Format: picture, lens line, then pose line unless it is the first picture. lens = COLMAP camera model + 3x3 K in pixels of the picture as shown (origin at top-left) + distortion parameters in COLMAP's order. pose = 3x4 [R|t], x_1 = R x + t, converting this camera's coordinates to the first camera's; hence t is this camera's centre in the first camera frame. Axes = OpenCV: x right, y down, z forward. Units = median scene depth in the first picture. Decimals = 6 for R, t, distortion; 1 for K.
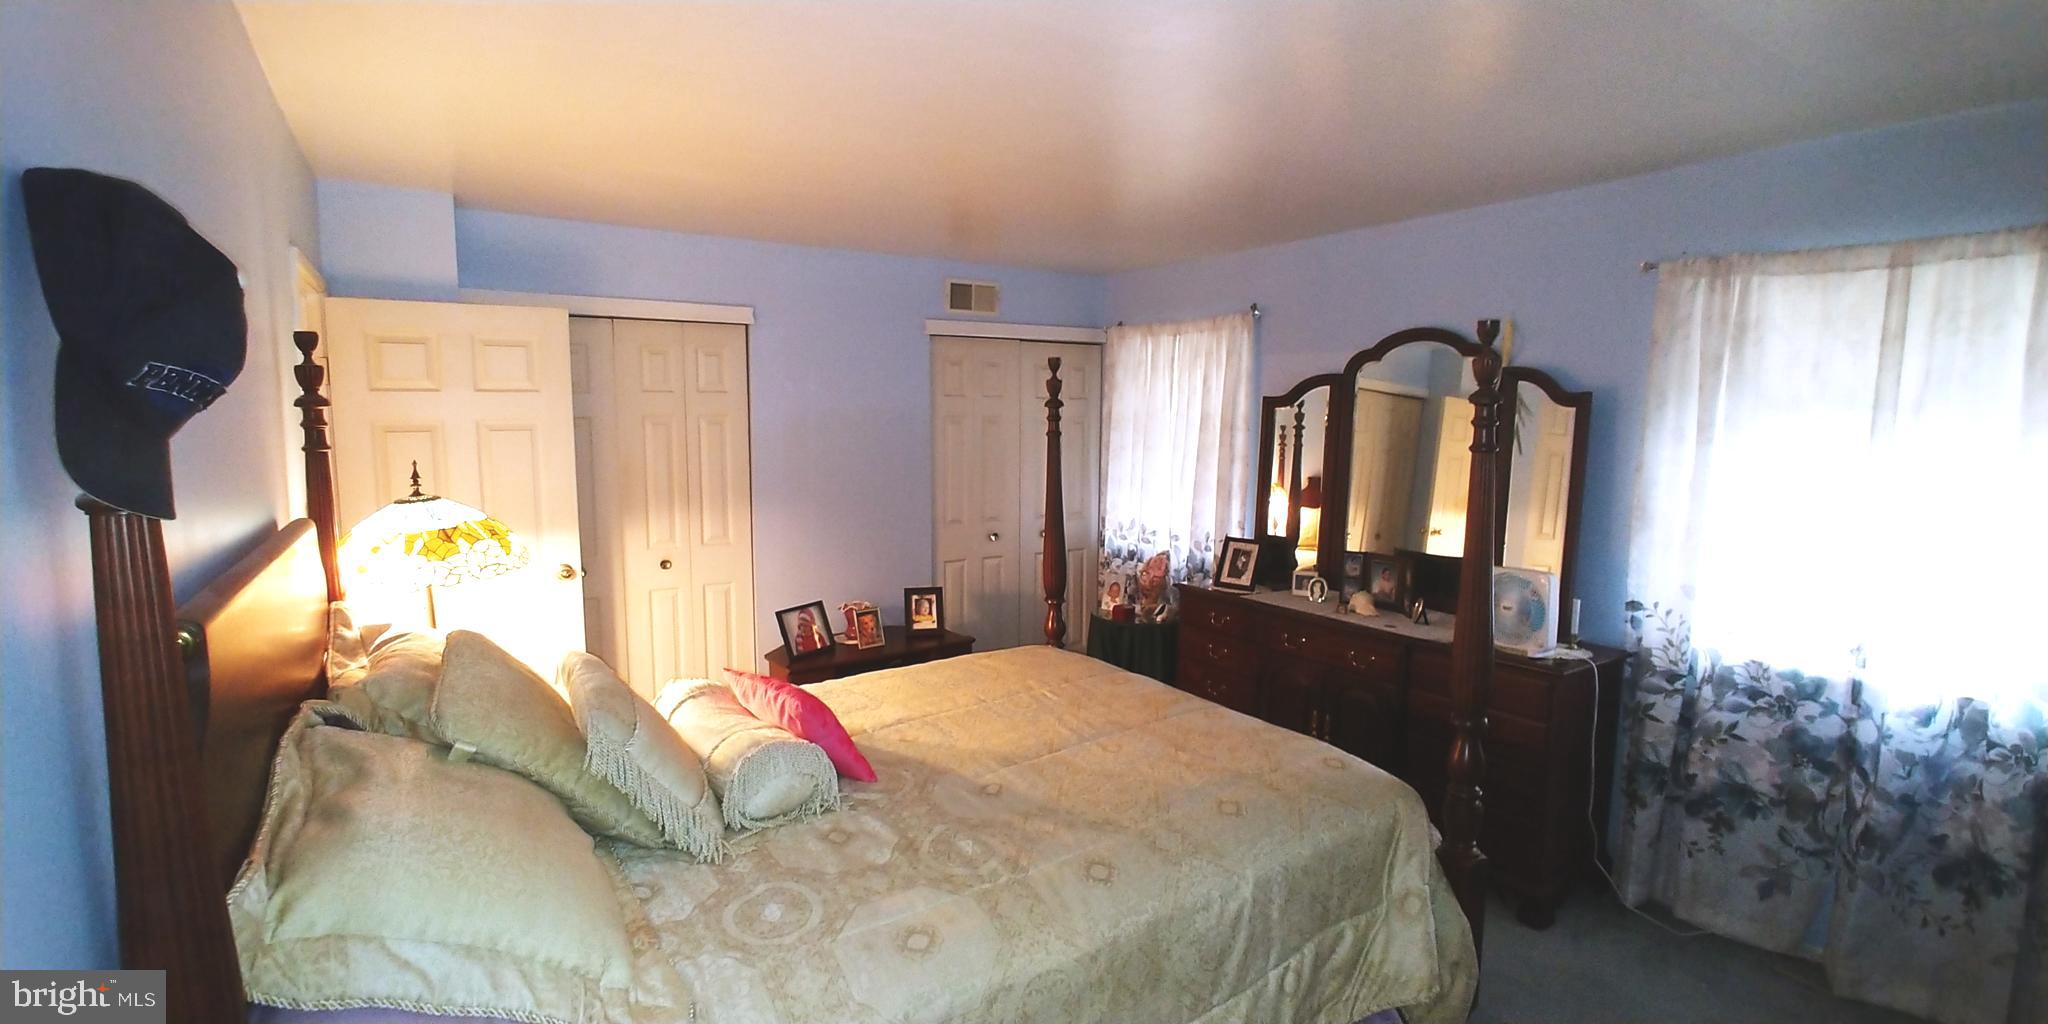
lens RADIAL K [[898.7, 0, 1017.2], [0, 898.7, 525.6], [0, 0, 1]] dist [-0.028062, 0.003298]
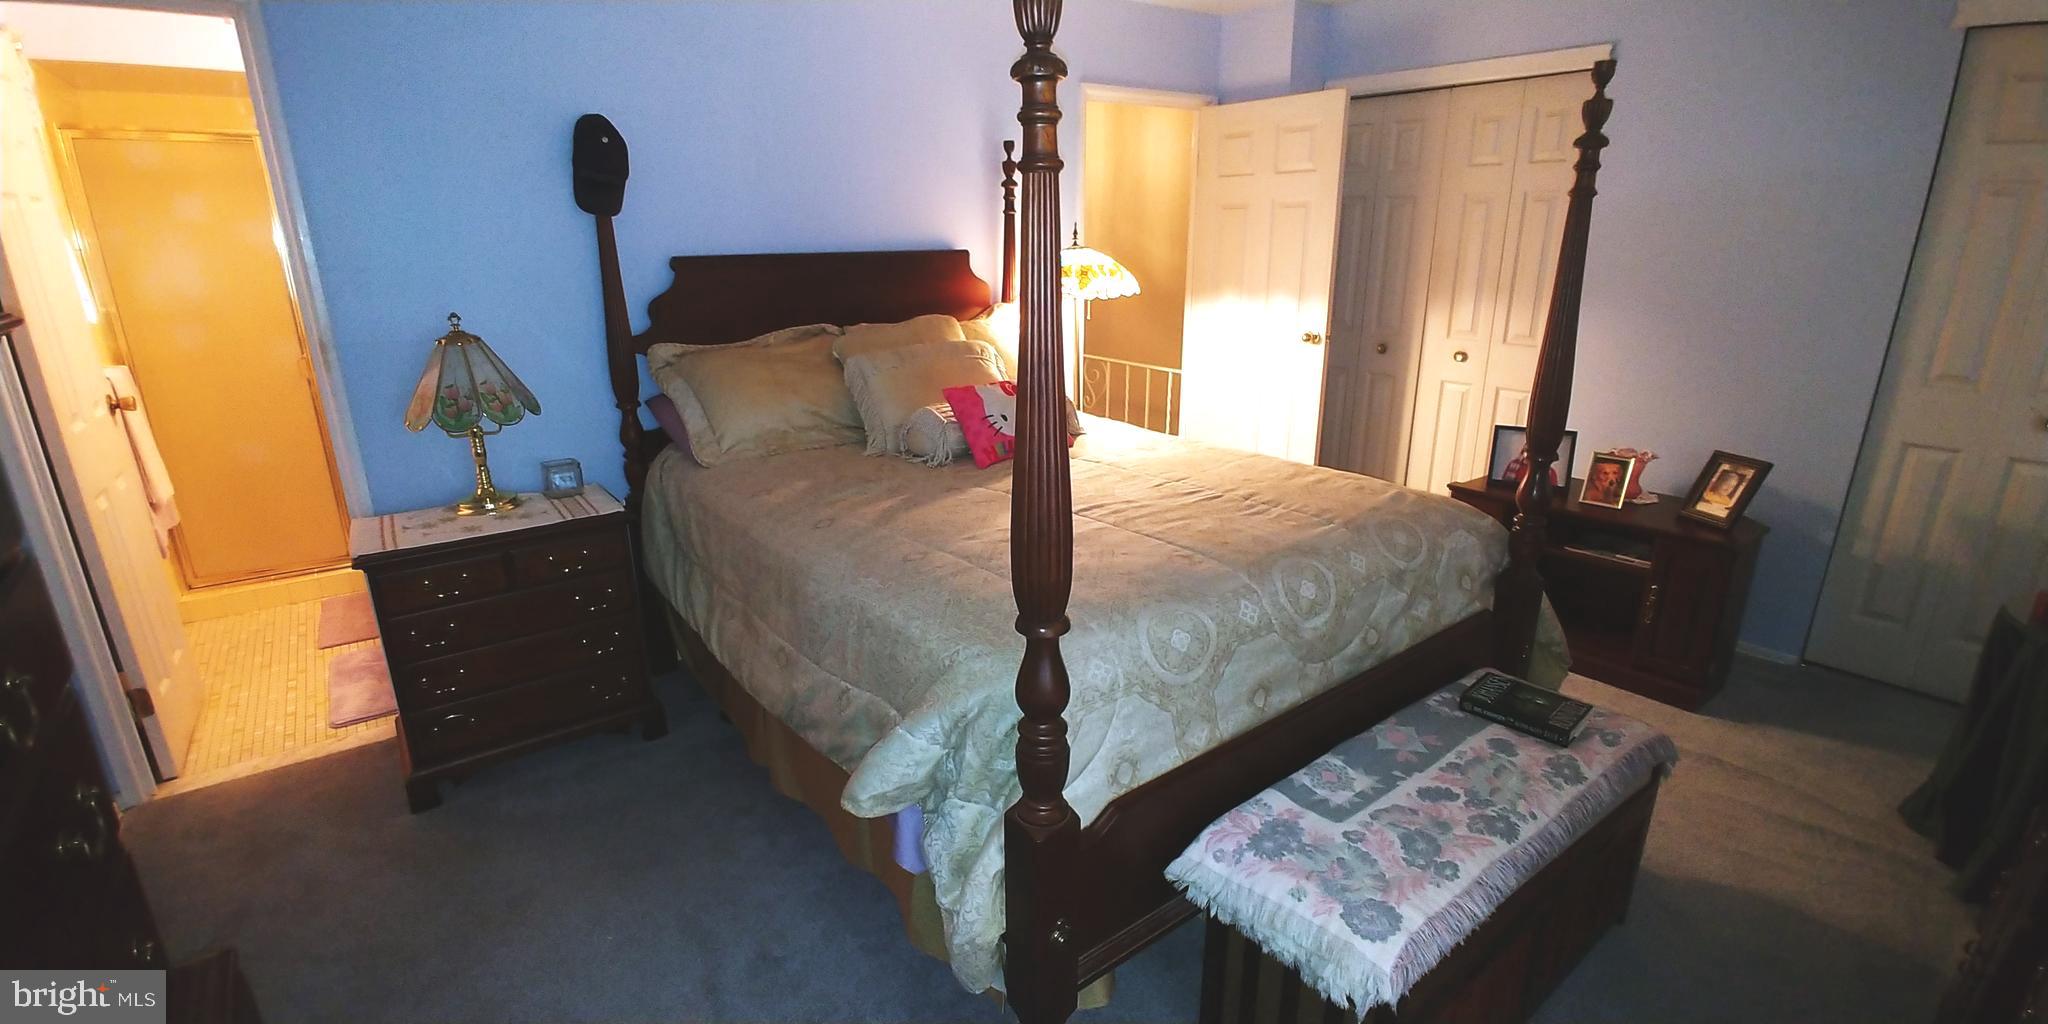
lens RADIAL K [[898.7, 0, 1016.1], [0, 898.7, 509.6], [0, 0, 1]] dist [-0.028062, 0.003298]
pose [[0.072662, 0.294477, -0.952892, 0.653905], [-0.115945, 0.951434, 0.285185, -0.021988], [0.990594, 0.089761, 0.103277, 0.557374]]
